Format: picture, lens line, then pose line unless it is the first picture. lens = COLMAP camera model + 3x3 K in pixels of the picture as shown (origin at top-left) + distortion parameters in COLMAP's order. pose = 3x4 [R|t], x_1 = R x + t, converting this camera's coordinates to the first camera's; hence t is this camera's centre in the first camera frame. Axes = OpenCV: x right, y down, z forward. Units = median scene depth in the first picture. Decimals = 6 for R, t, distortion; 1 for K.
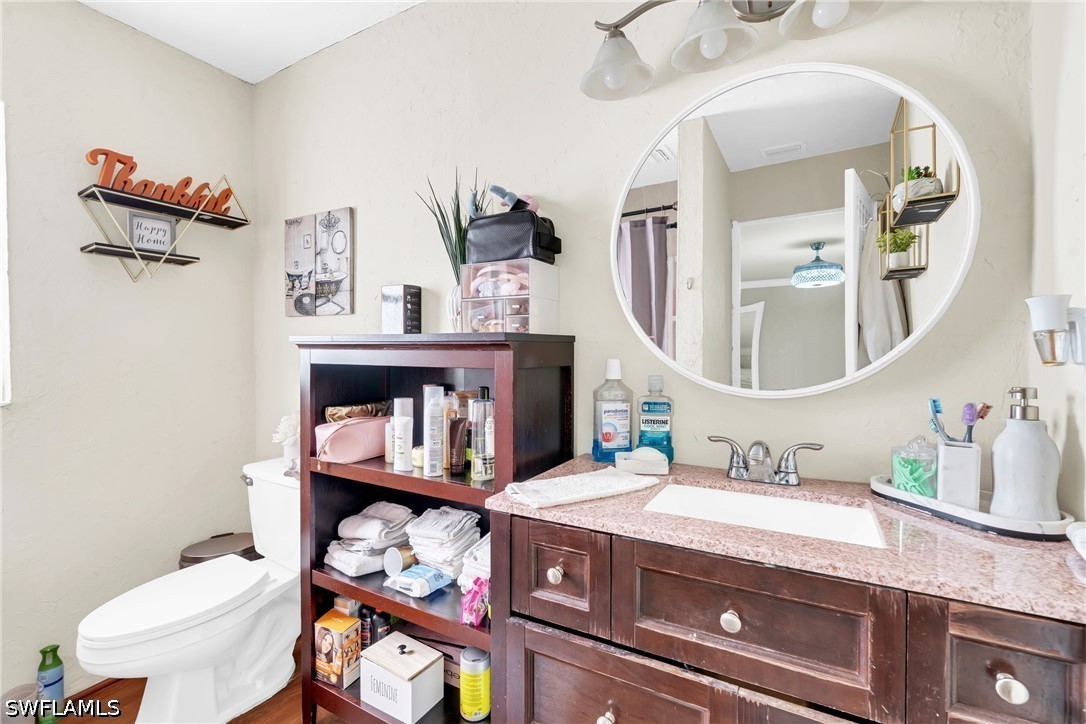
lens RADIAL K [[488.7, 0, 539.4], [0, 488.7, 357.8], [0, 0, 1]] dist [0.000487, -0.000911]
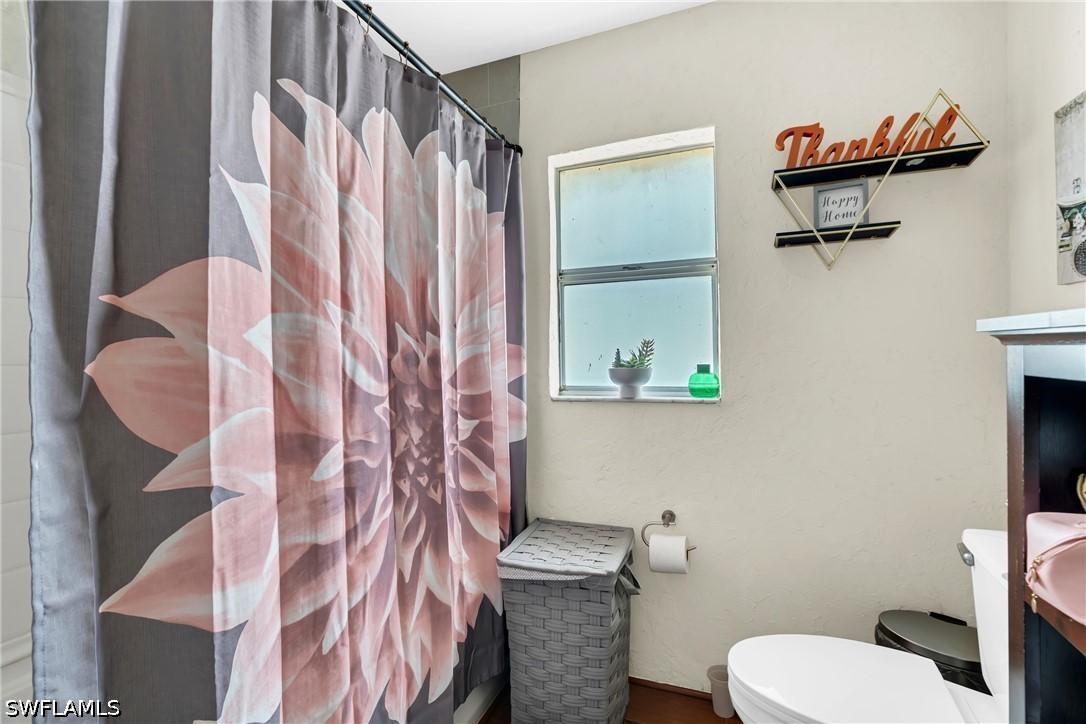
lens RADIAL K [[488.7, 0, 540.0], [0, 488.7, 356.0], [0, 0, 1]] dist [0.000487, -0.000911]
pose [[0.121170, 0.000359, -0.992632, -0.043573], [0.004713, 0.999988, 0.000937, -0.008099], [0.992621, -0.004792, 0.121167, 0.395886]]
